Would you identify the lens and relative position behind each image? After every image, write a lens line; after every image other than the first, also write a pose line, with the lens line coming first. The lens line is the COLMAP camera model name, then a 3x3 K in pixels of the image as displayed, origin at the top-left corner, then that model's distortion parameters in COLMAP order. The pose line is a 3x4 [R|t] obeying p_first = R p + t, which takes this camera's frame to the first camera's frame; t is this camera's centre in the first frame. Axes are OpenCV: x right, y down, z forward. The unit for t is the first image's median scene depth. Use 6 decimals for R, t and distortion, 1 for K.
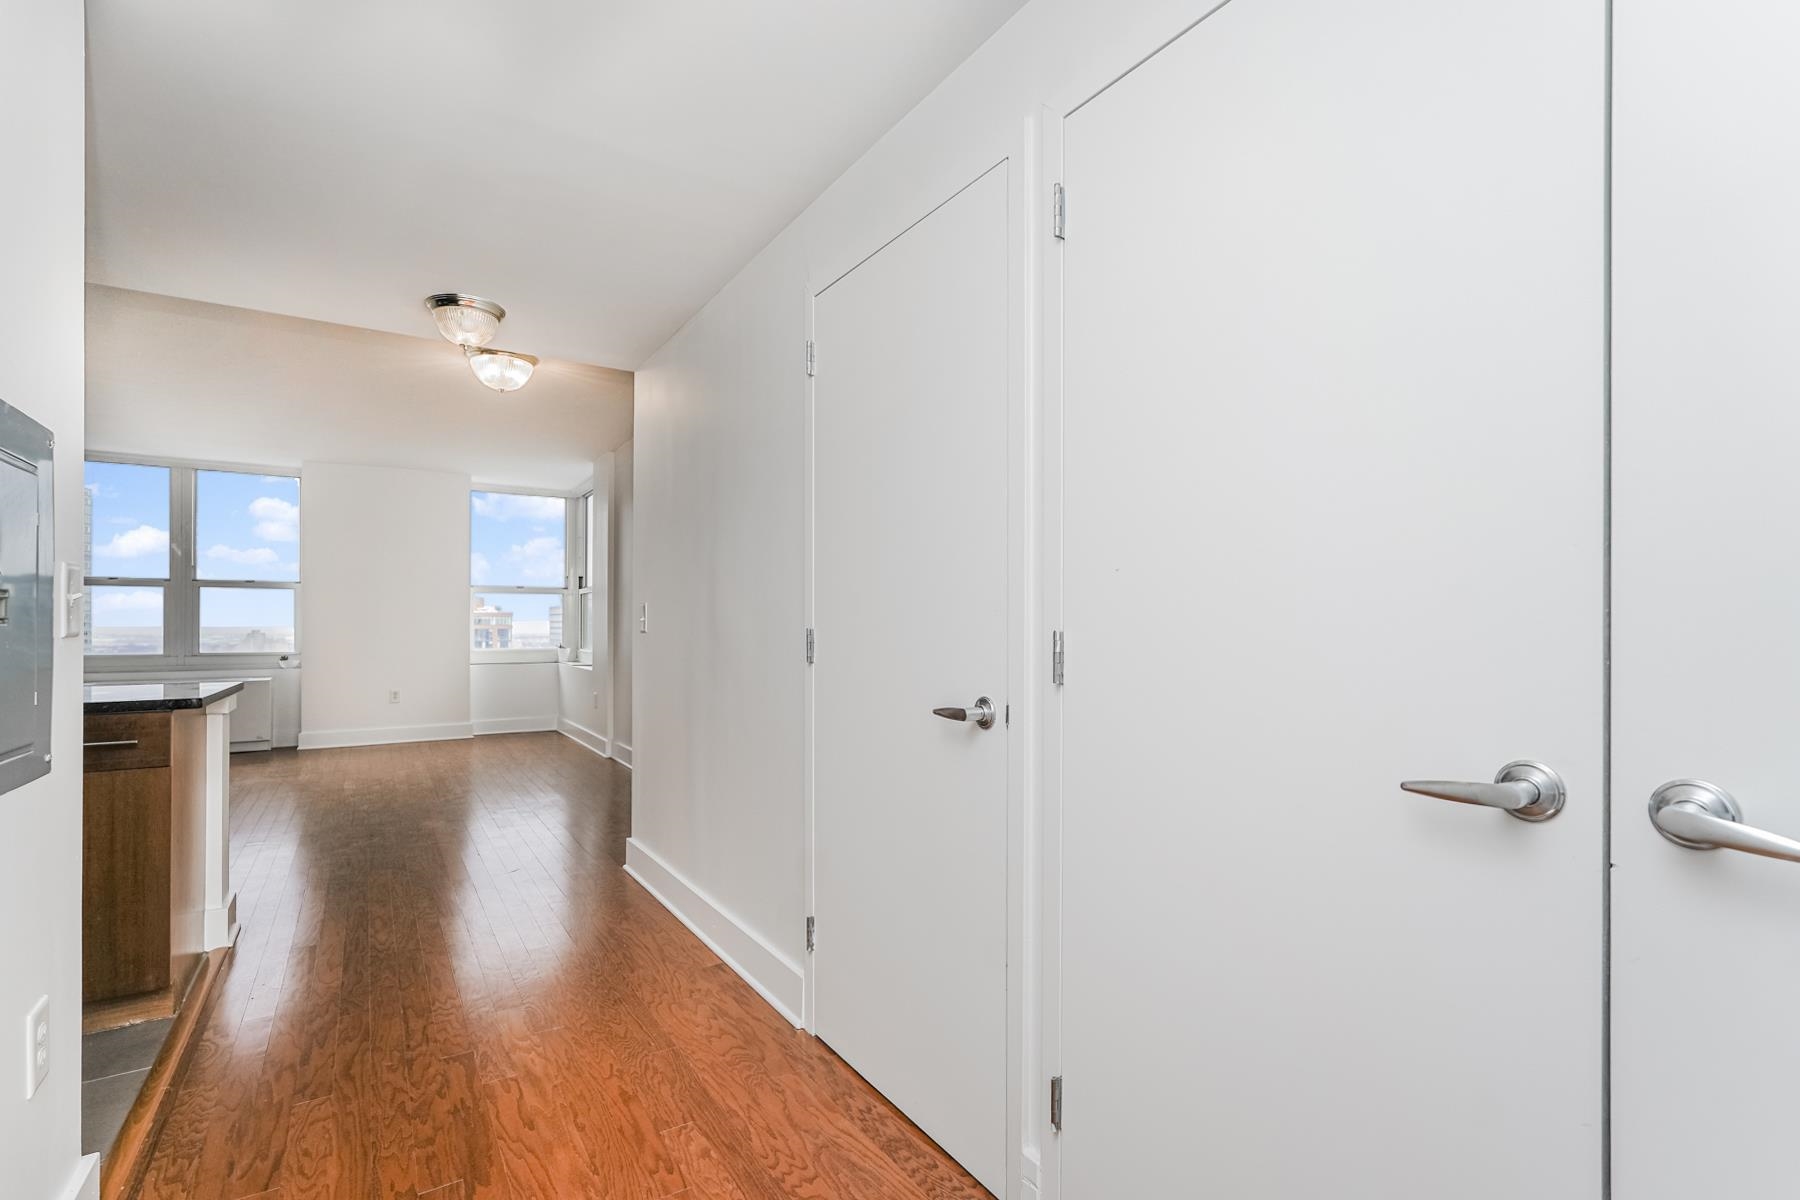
lens RADIAL K [[821.7, 0, 901.3], [0, 821.7, 622.3], [0, 0, 1]] dist [-0.009738, 0.007501]
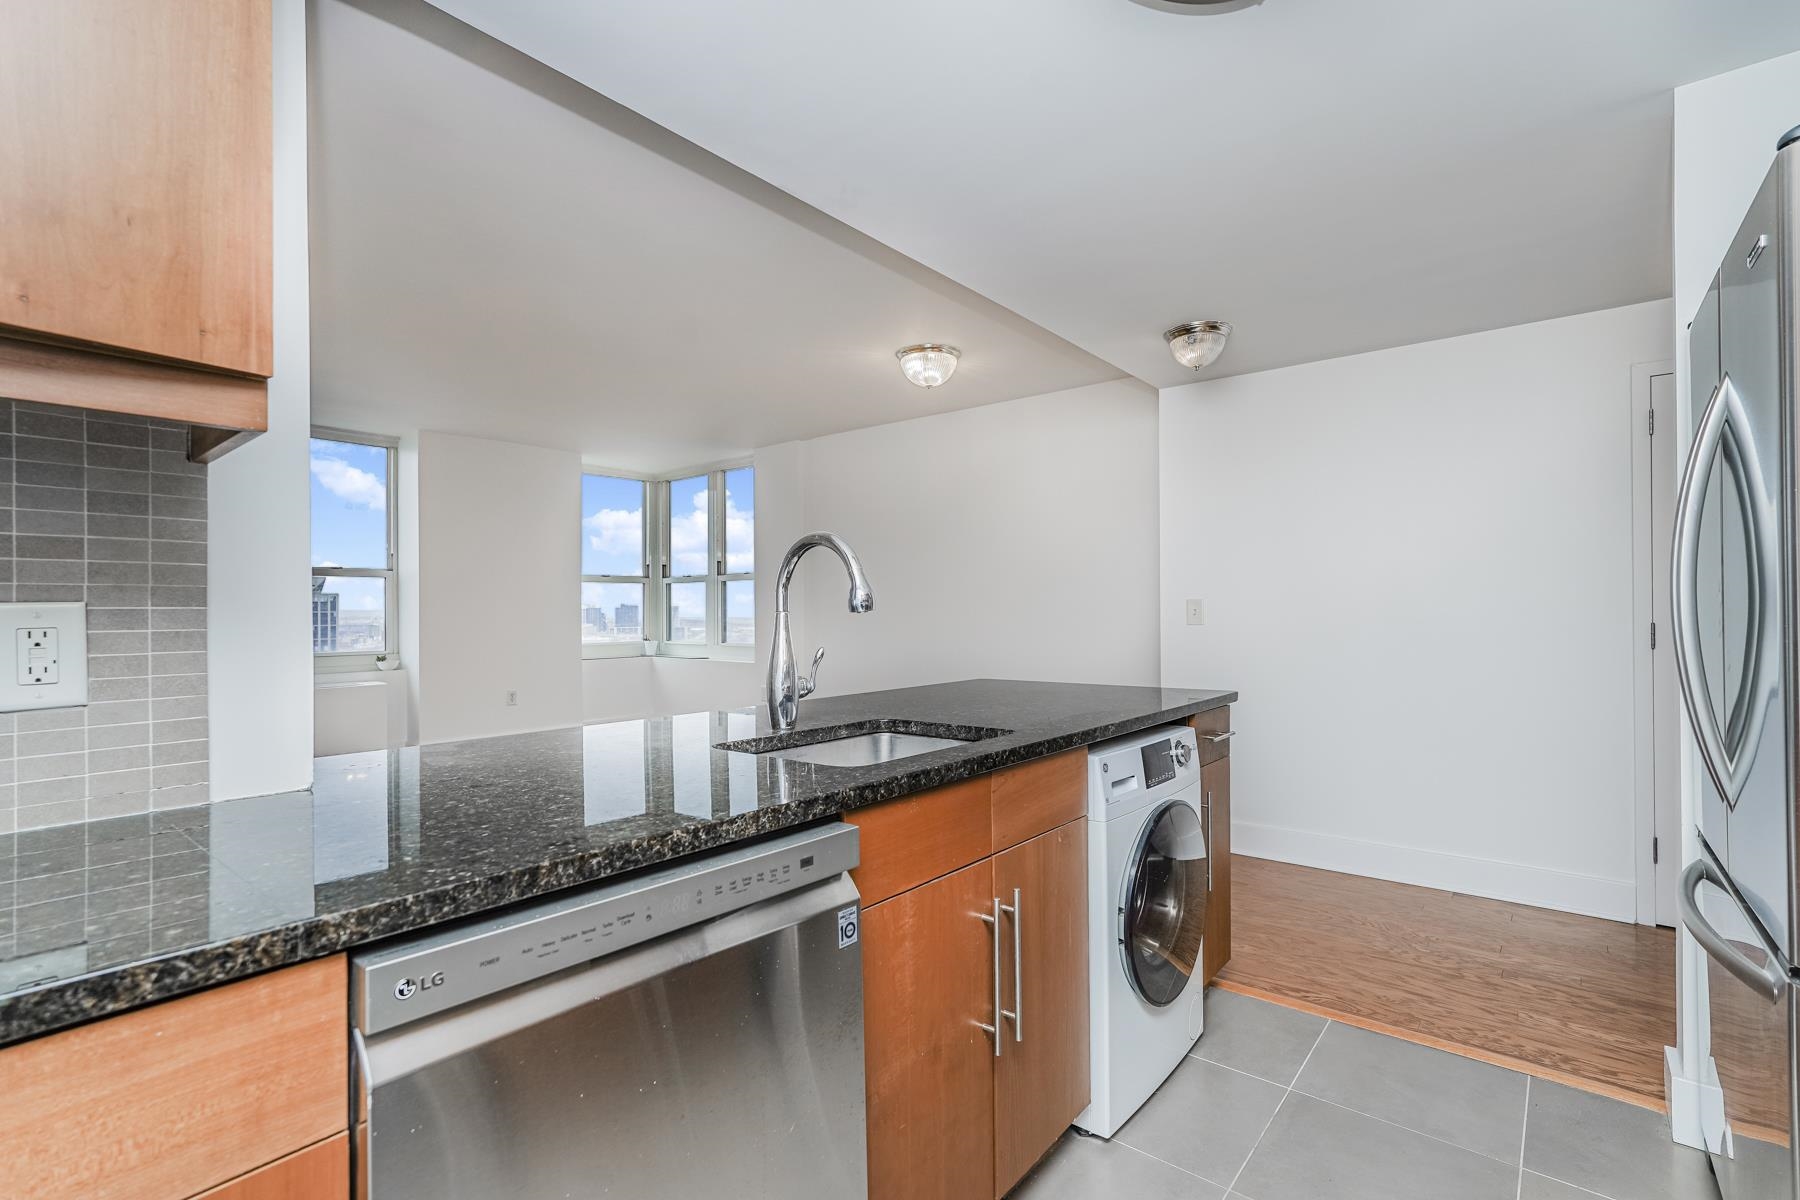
lens RADIAL K [[821.7, 0, 888.7], [0, 821.7, 599.5], [0, 0, 1]] dist [-0.009738, 0.007501]
pose [[0.957866, -0.003741, 0.287191, -0.462822], [0.007130, 0.999917, -0.010756, -0.004382], [-0.287126, 0.012351, 0.957813, 0.023483]]
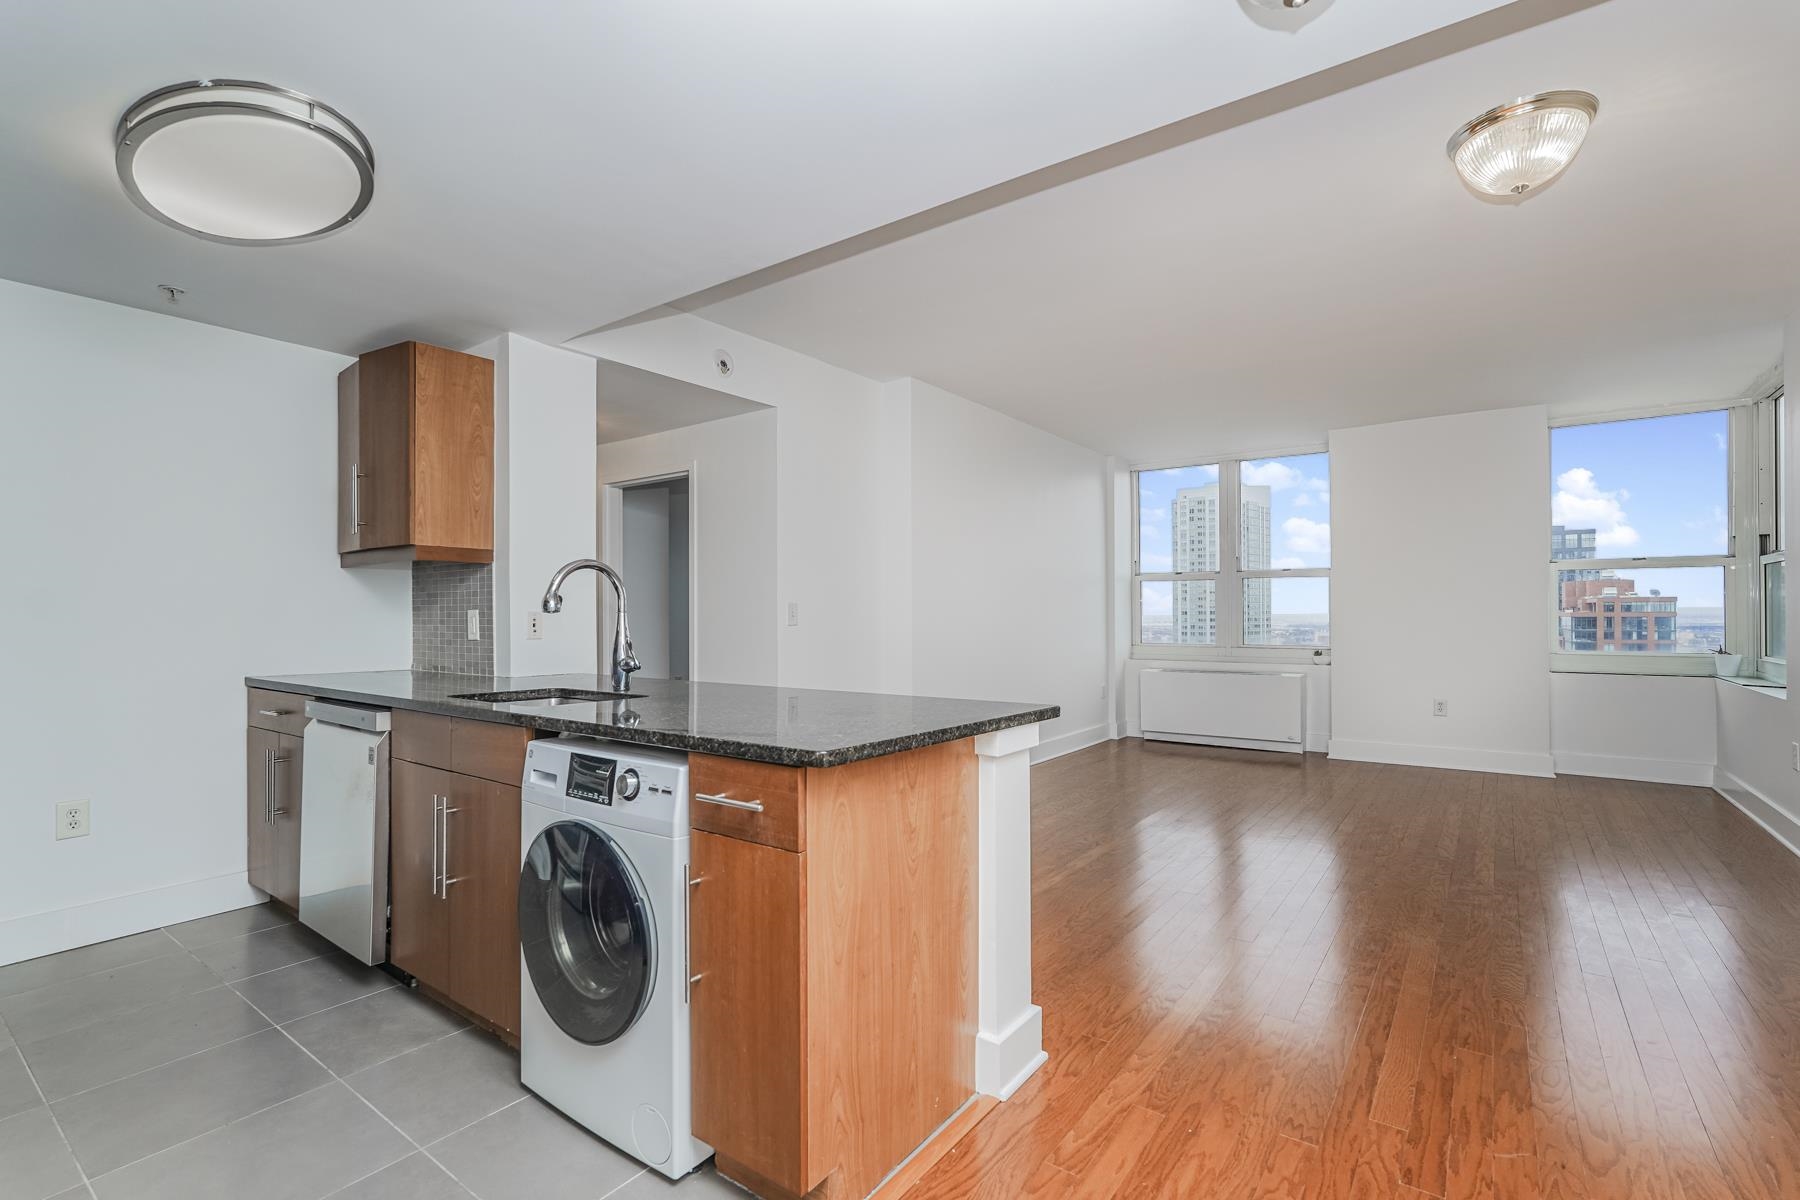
lens RADIAL K [[821.7, 0, 904.1], [0, 821.7, 605.3], [0, 0, 1]] dist [-0.009738, 0.007501]
pose [[0.362307, -0.010331, -0.932002, -0.073698], [0.005333, 0.999945, -0.009010, -0.002873], [0.932044, -0.001706, 0.362342, 0.235449]]
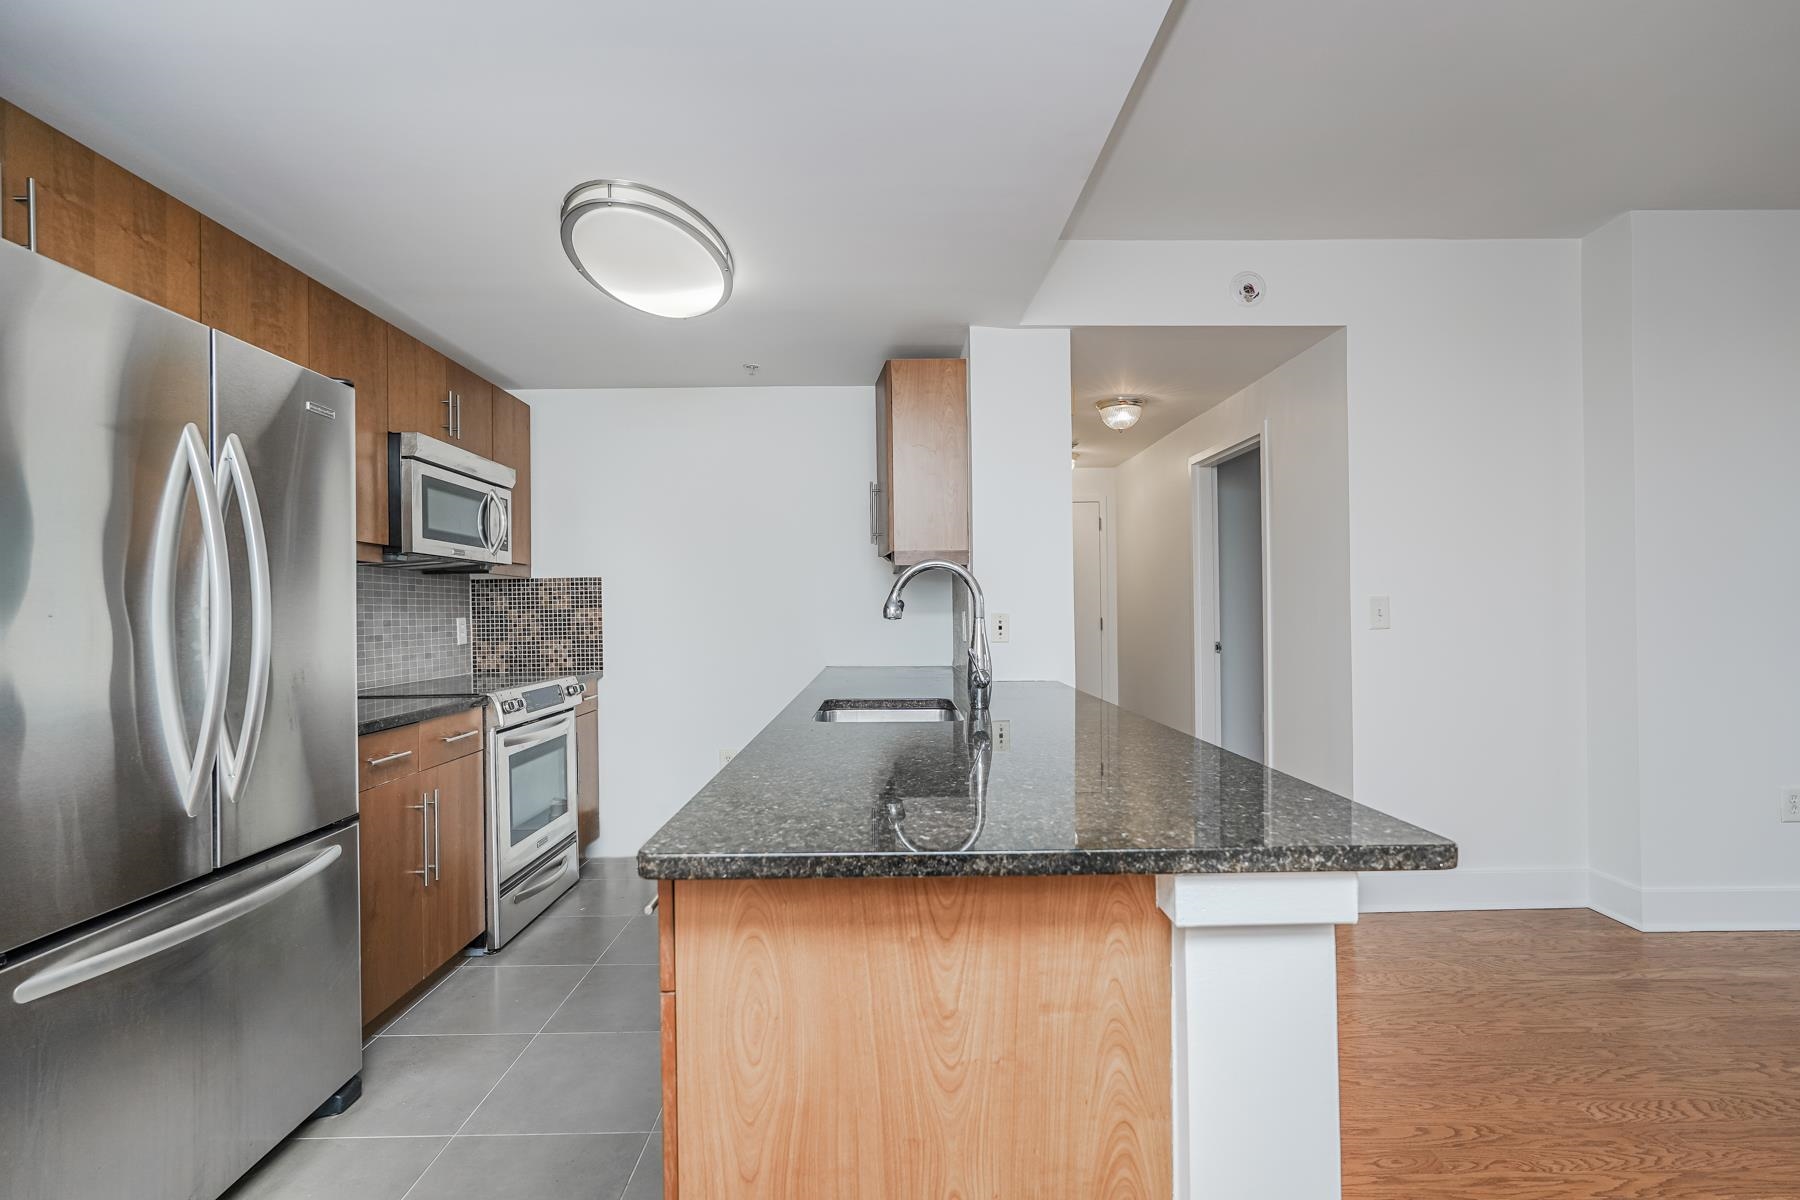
lens RADIAL K [[821.7, 0, 889.5], [0, 821.7, 605.8], [0, 0, 1]] dist [-0.009738, 0.007501]
pose [[-0.524347, 0.003155, -0.851499, -0.163385], [0.014149, 0.999887, -0.005008, -0.007084], [0.851387, -0.014674, -0.524333, 0.372852]]
